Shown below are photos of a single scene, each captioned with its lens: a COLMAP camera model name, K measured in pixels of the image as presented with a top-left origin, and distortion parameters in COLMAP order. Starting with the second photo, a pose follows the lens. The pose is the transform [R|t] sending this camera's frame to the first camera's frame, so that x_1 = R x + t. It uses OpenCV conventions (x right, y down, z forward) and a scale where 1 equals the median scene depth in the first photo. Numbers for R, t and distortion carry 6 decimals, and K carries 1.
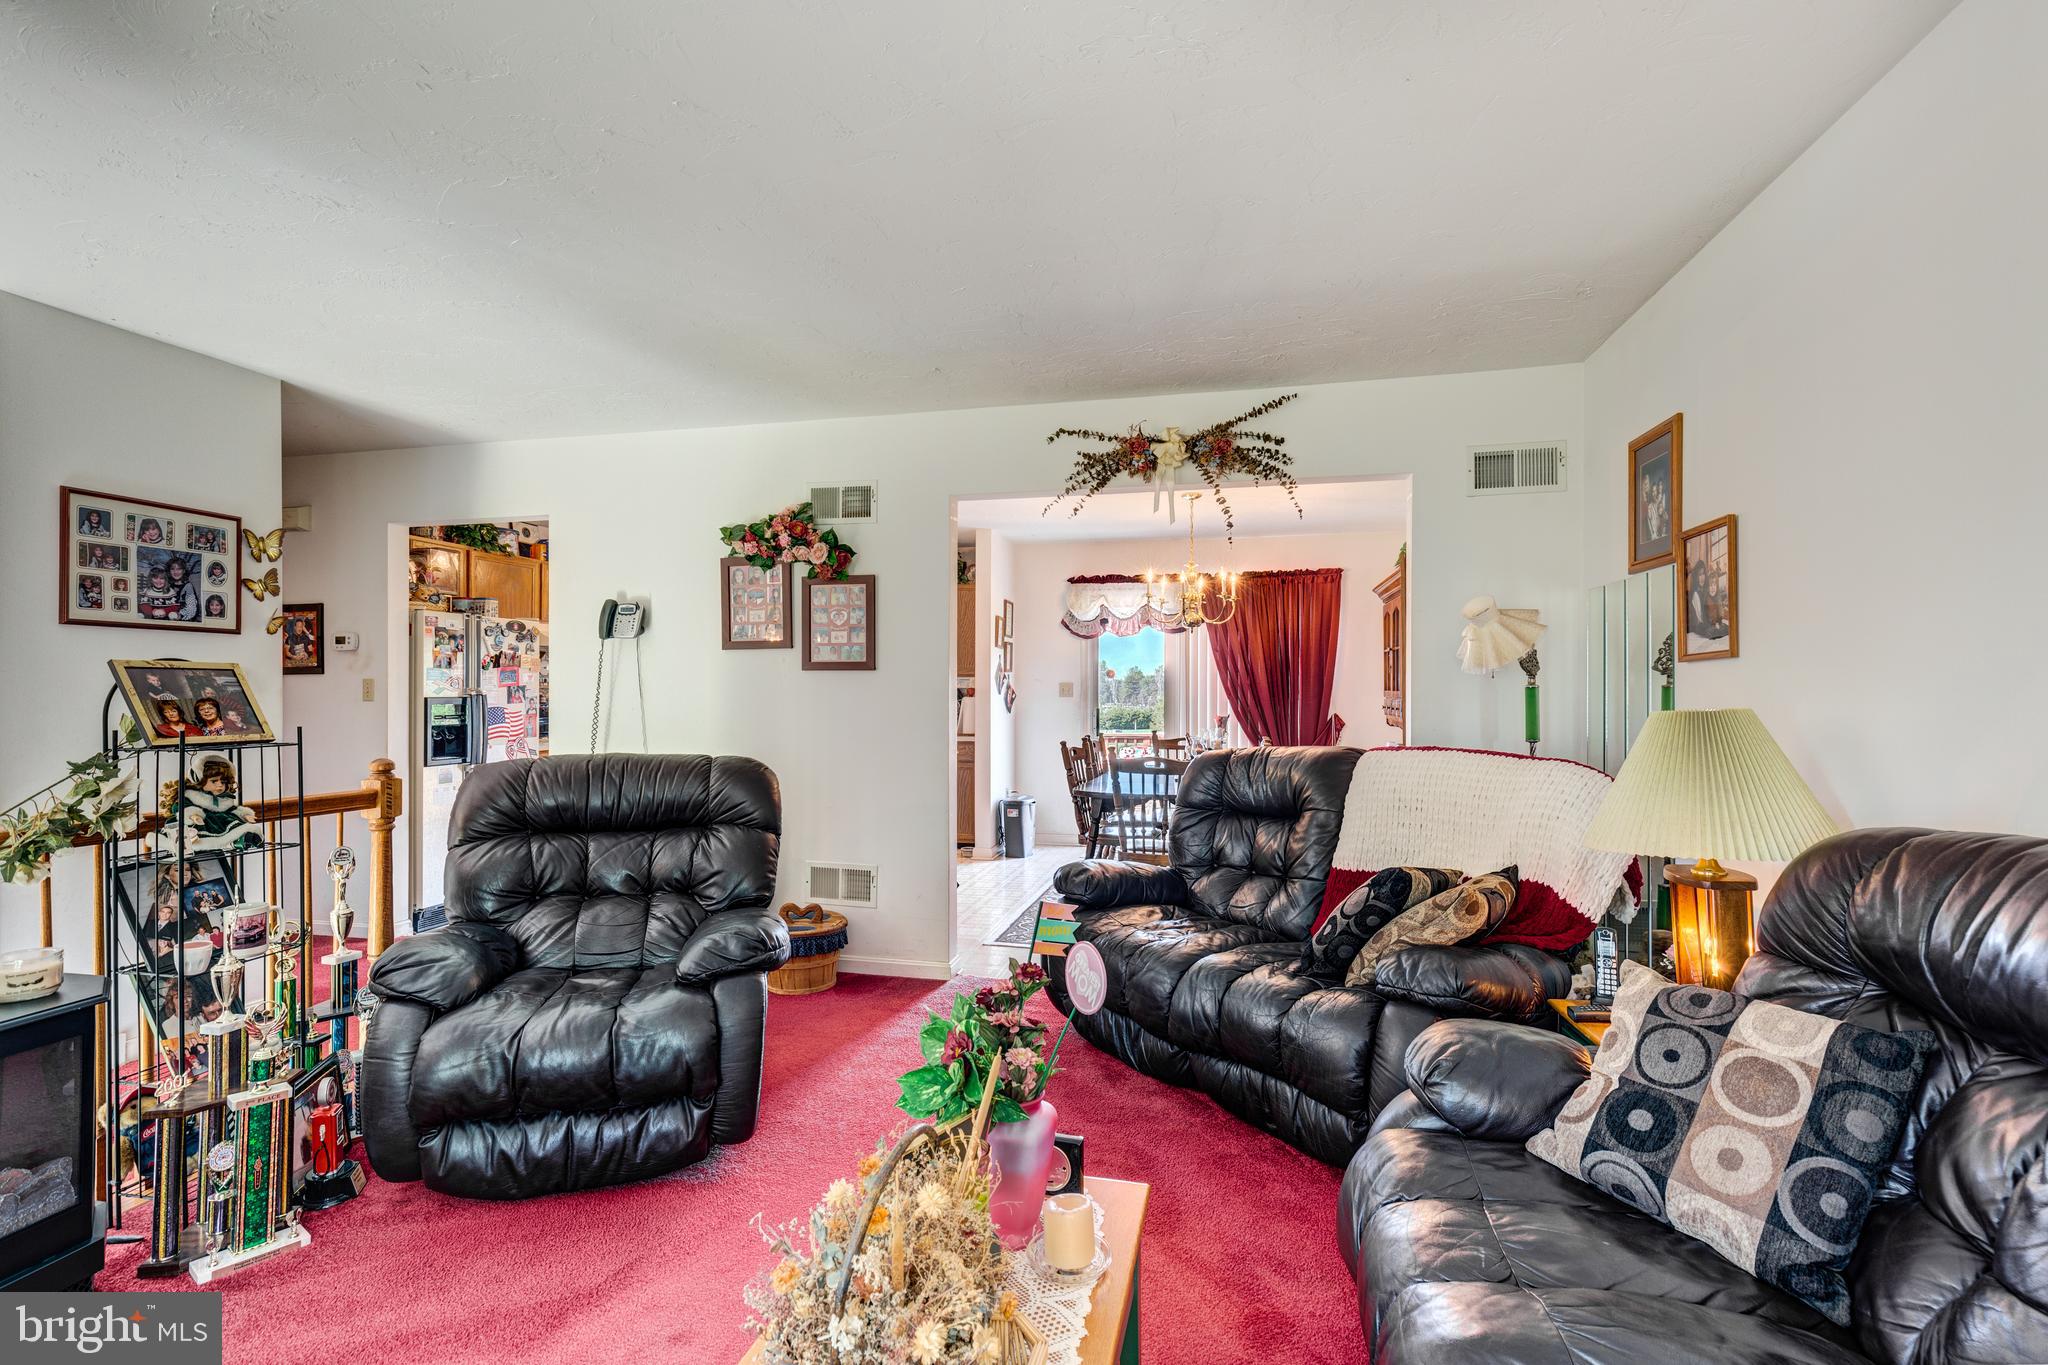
lens RADIAL K [[925.2, 0, 1038.1], [0, 925.2, 689.1], [0, 0, 1]] dist [0.011747, -0.003497]
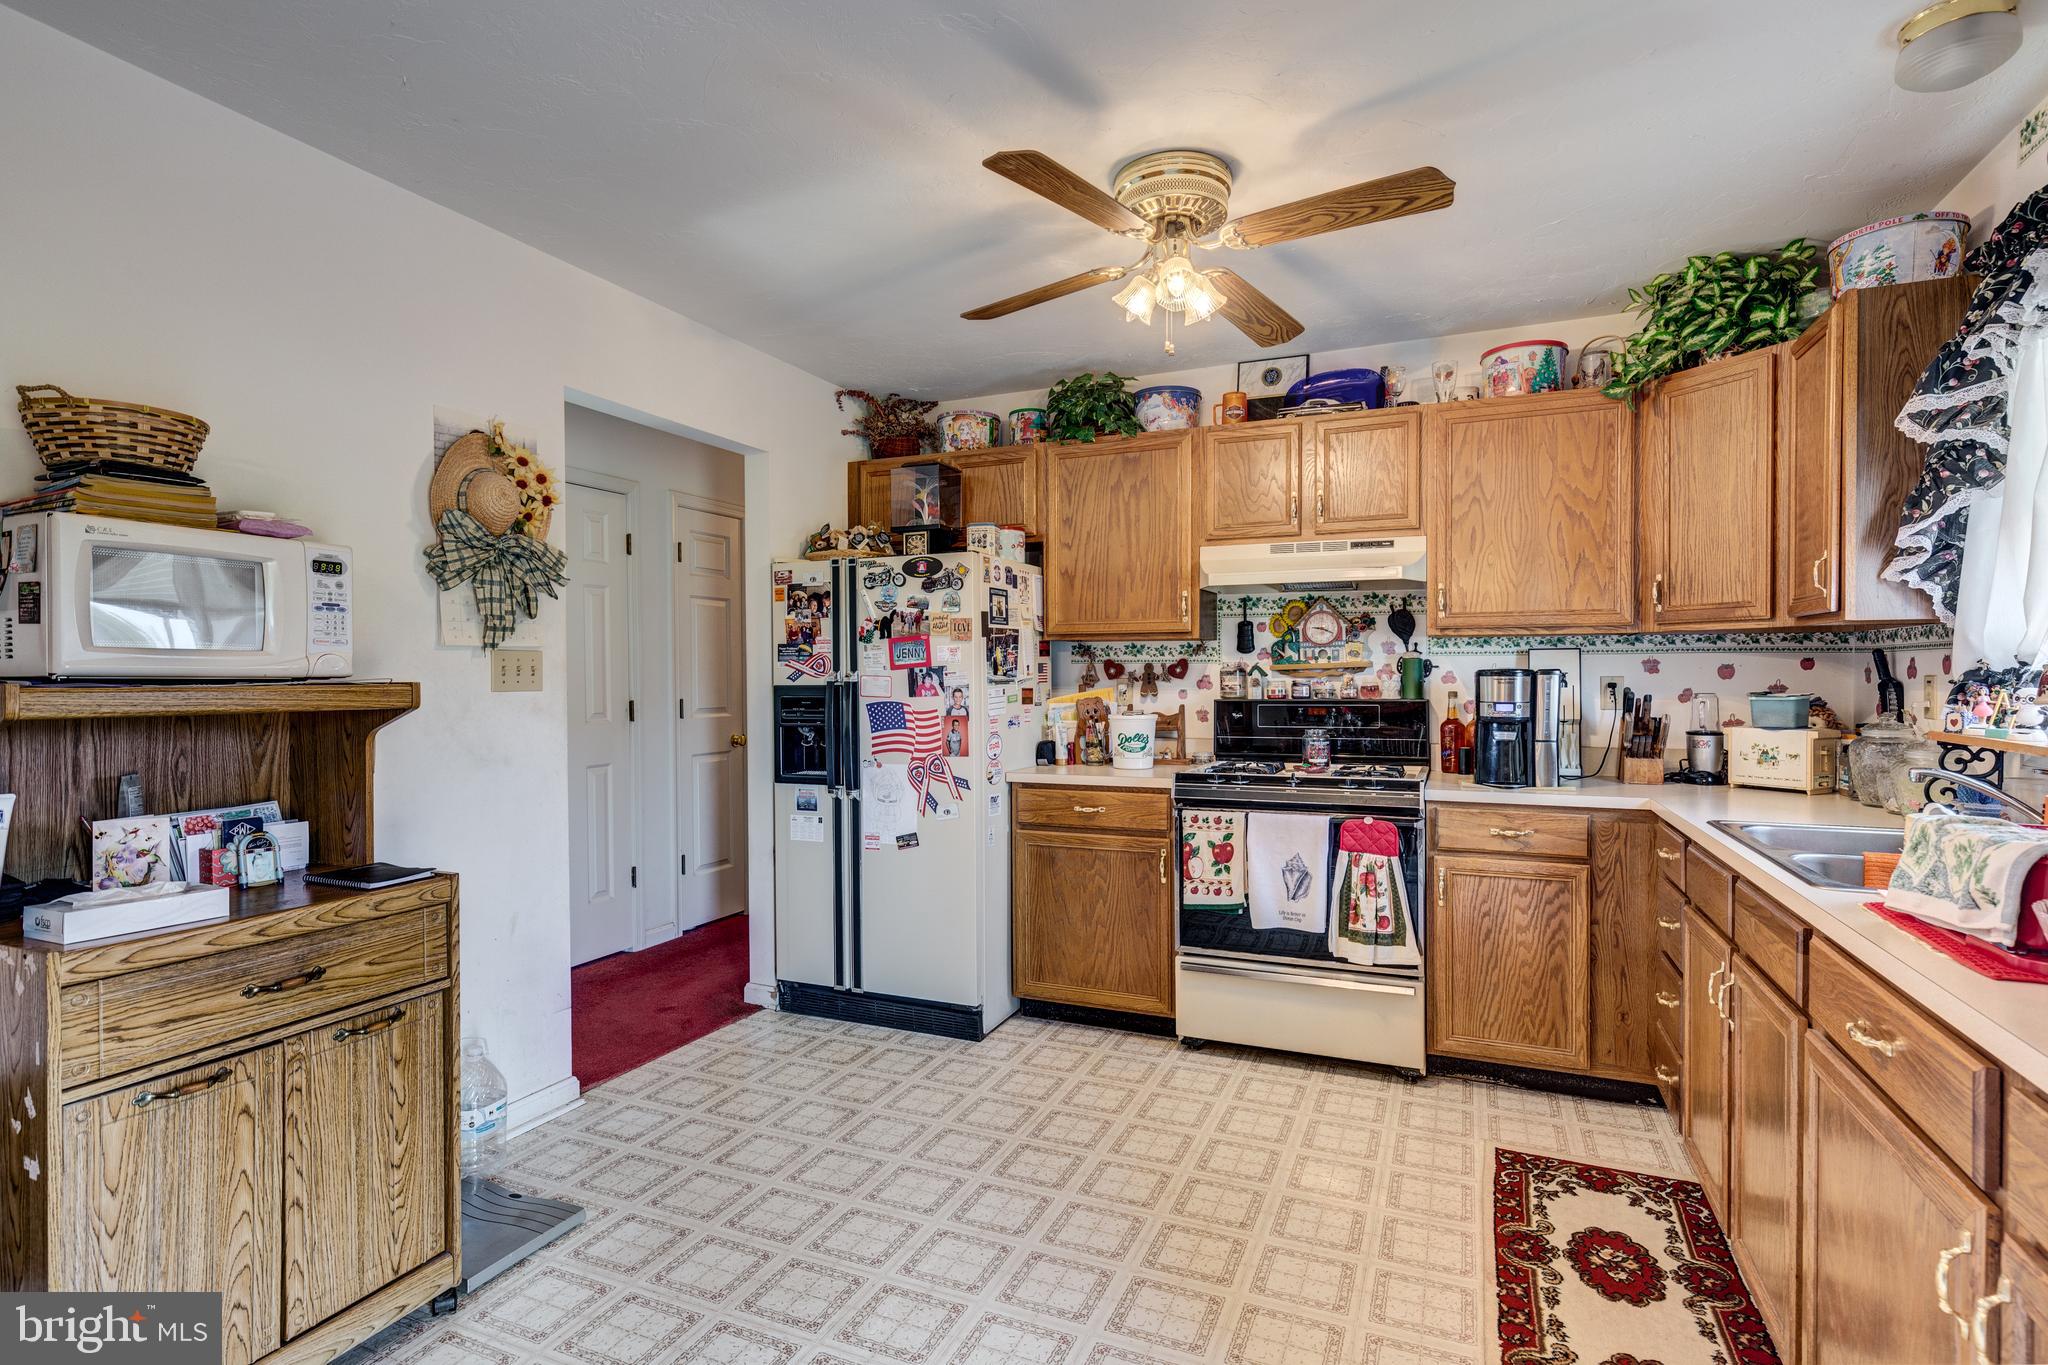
lens RADIAL K [[1011.9, 0, 1027.1], [0, 1011.9, 686.6], [0, 0, 1]] dist [0.000284, 0.000465]
pose [[-0.198367, 0.011342, -0.980062, 0.071674], [0.006514, 0.999926, 0.010253, 0.003210], [0.980106, -0.004350, -0.198427, 1.573997]]
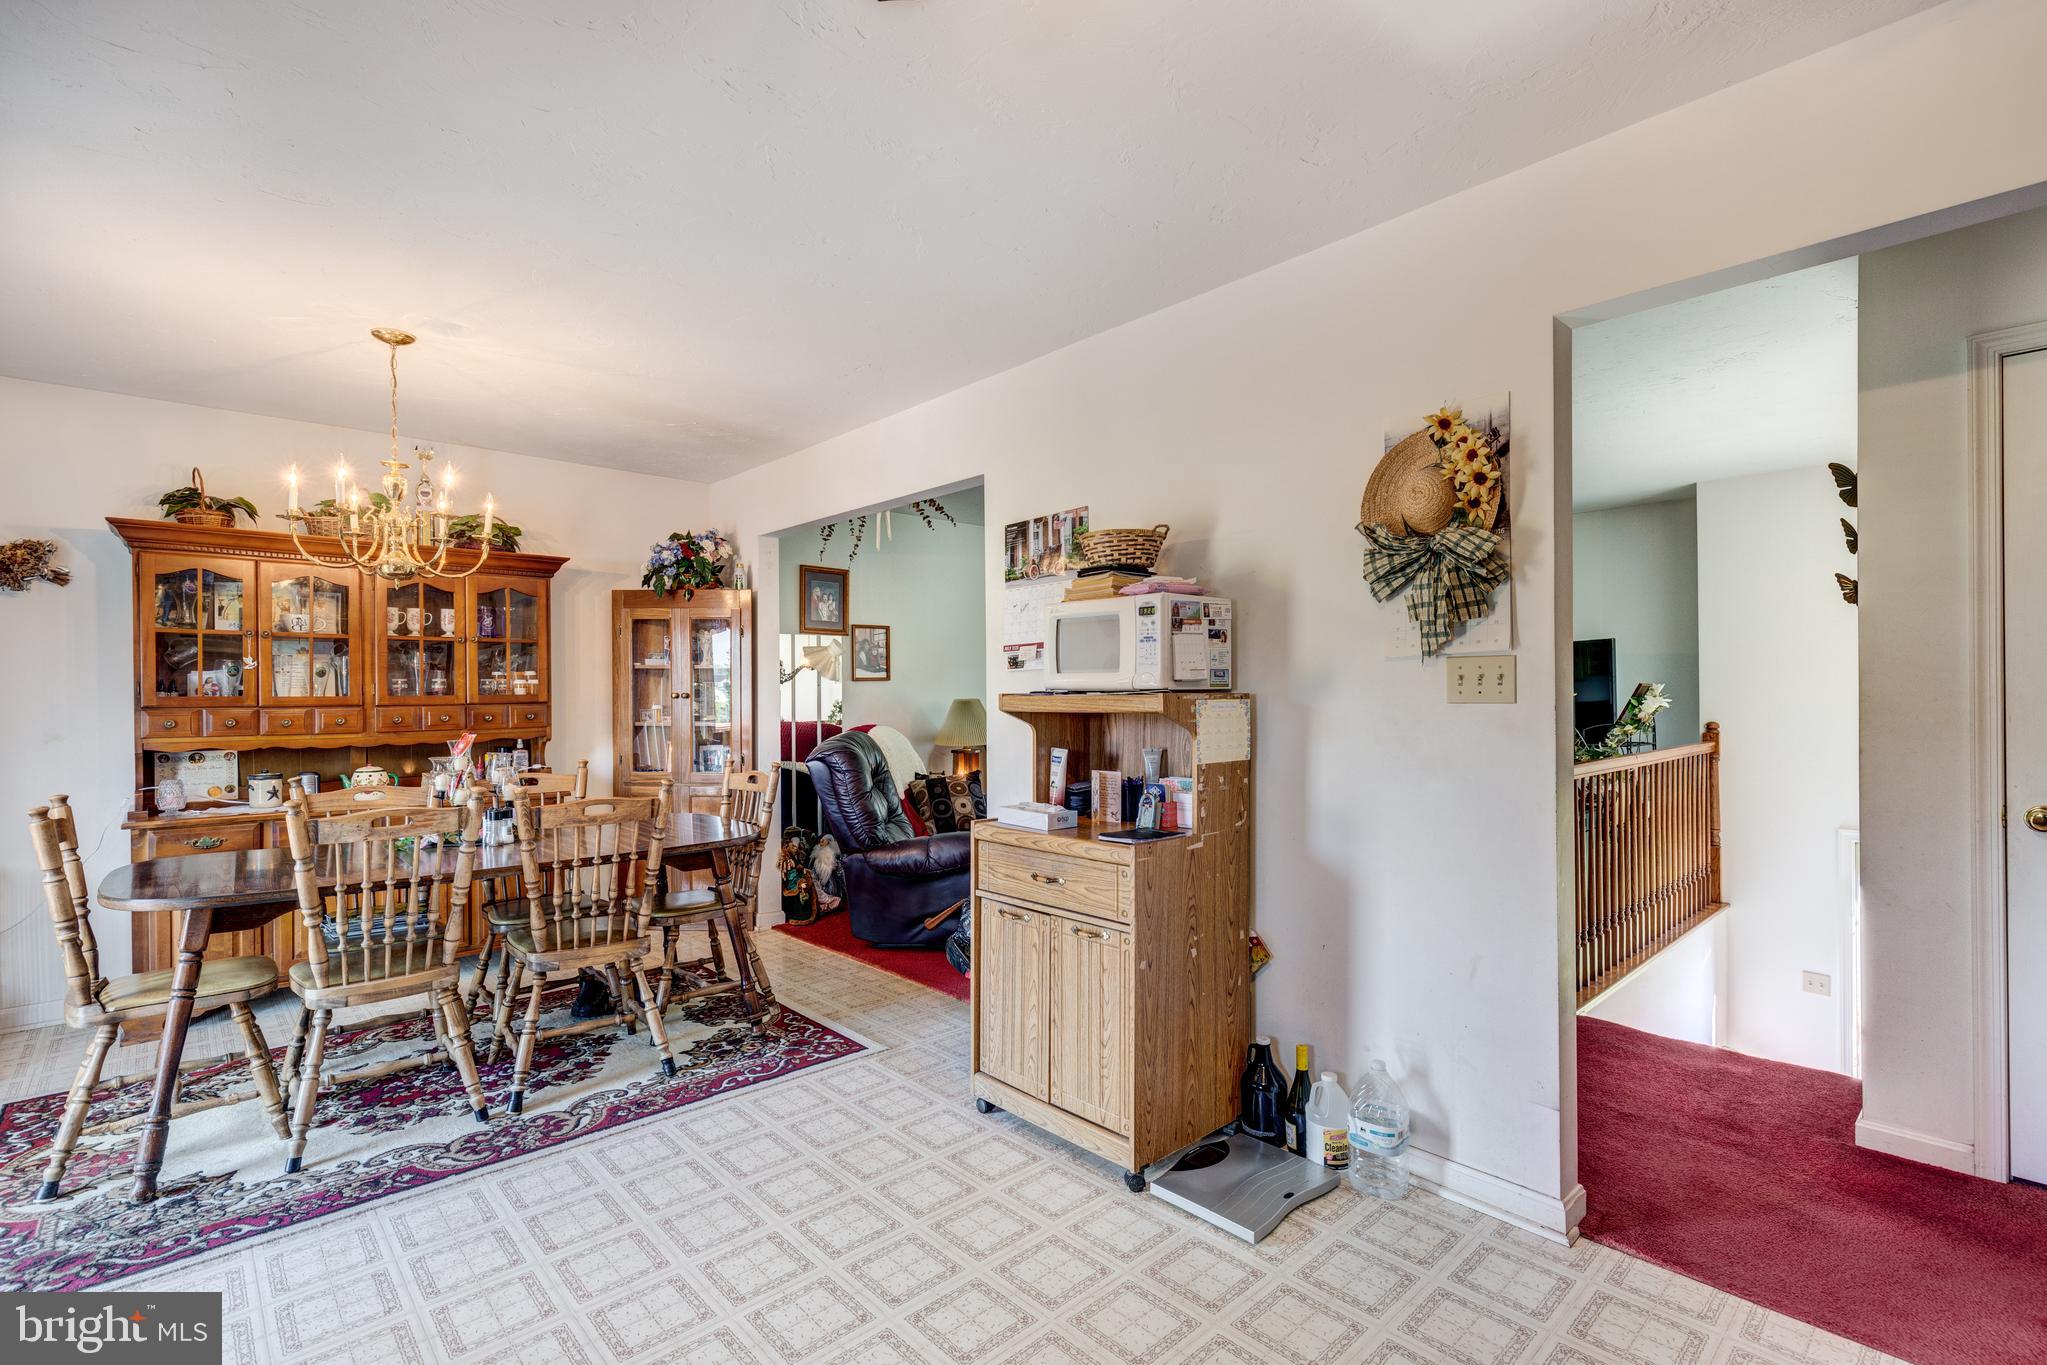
lens RADIAL K [[924.8, 0, 1021.2], [0, 924.8, 693.3], [0, 0, 1]] dist [0.011747, -0.003497]
pose [[-0.818534, 0.004532, 0.574440, -0.619552], [0.004917, 0.999988, -0.000884, 0.004358], [-0.574437, 0.002101, -0.818546, 1.705406]]
